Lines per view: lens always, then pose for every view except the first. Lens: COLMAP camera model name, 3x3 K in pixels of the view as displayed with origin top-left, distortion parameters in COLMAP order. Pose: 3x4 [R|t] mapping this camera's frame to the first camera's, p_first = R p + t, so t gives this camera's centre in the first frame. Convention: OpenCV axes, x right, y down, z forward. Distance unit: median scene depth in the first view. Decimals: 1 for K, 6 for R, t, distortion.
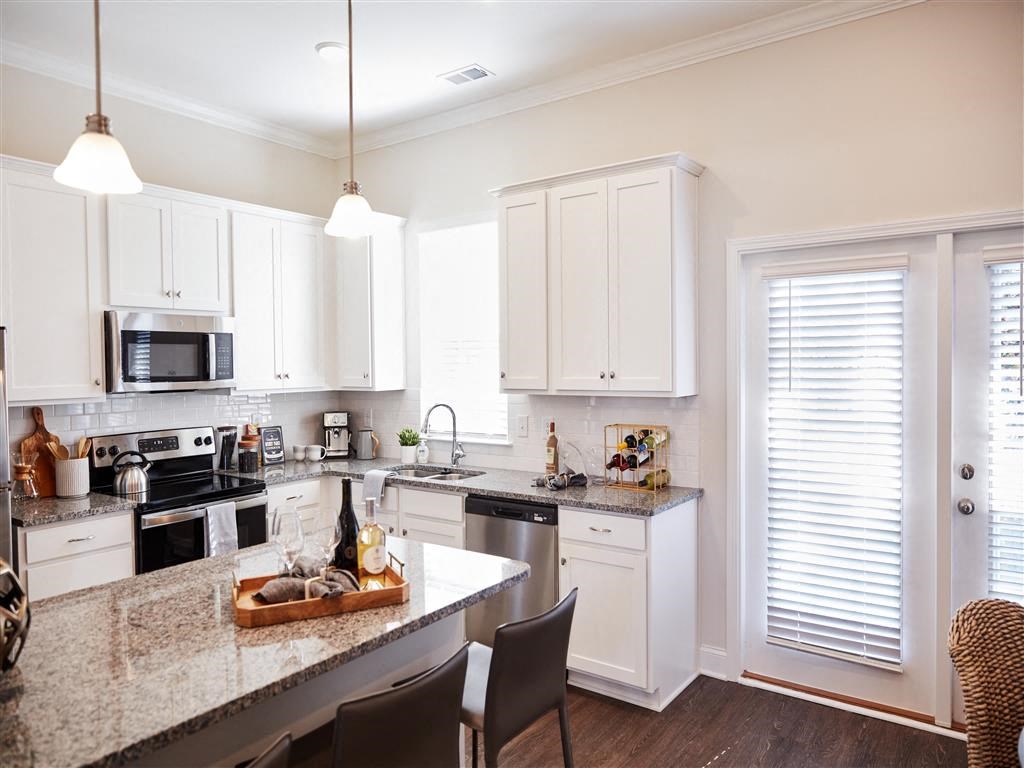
lens RADIAL K [[700.0, 0, 509.9], [0, 700.0, 381.6], [0, 0, 1]] dist [-0.008985, 0.004486]
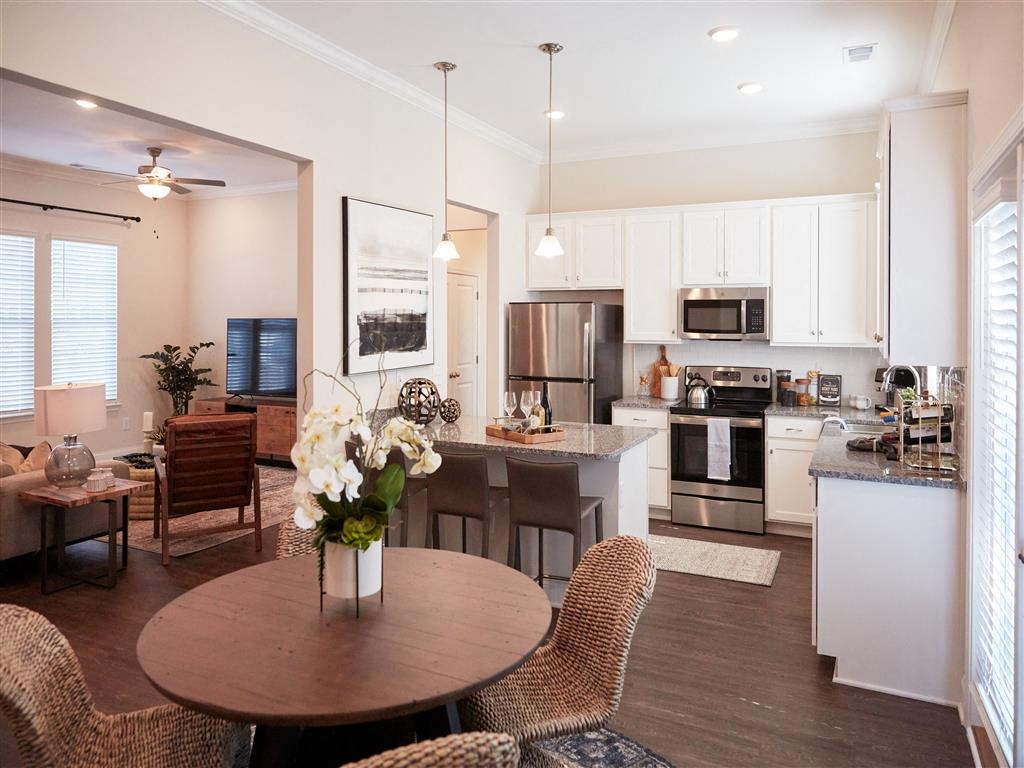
lens RADIAL K [[700.0, 0, 502.9], [0, 700.0, 330.3], [0, 0, 1]] dist [-0.008985, 0.004486]
pose [[0.171529, 0.026332, -0.984827, 0.843008], [-0.032974, 0.999236, 0.020974, -0.020765], [0.984627, 0.028876, 0.172267, 0.277216]]
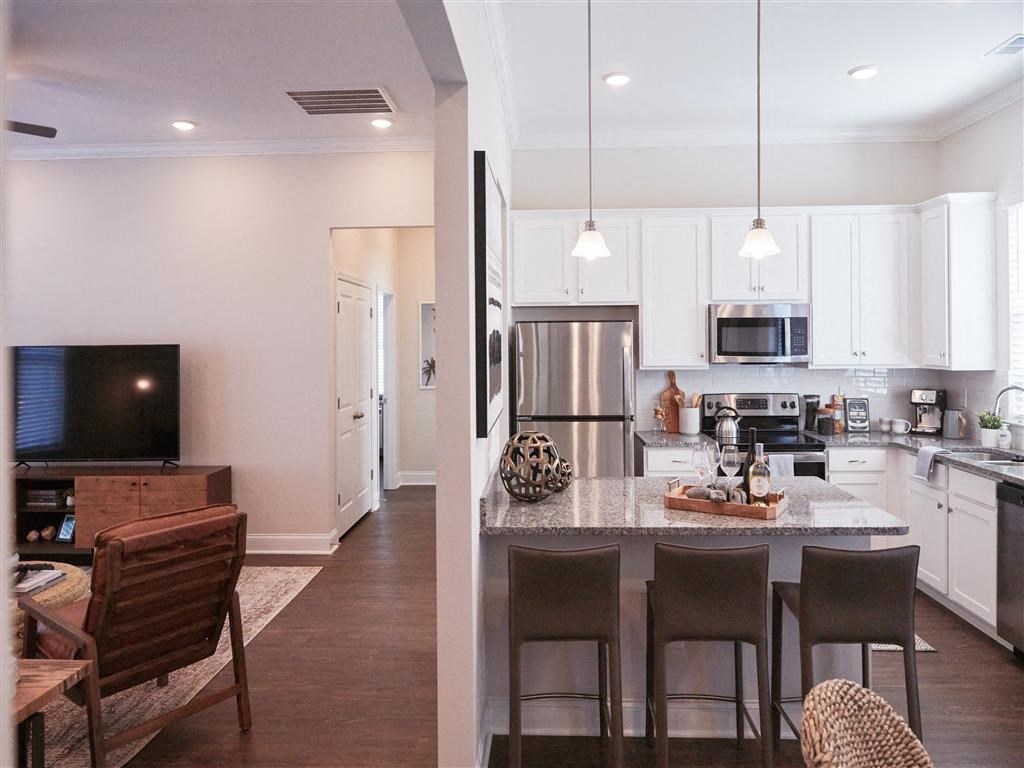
lens RADIAL K [[725.2, 0, 511.6], [0, 725.2, 345.5], [0, 0, 1]] dist [0.004197, -0.003821]
pose [[0.546795, 0.014114, -0.837148, 0.373214], [-0.022304, 0.999749, 0.002288, -0.011569], [0.836970, 0.017421, 0.546972, -0.110648]]
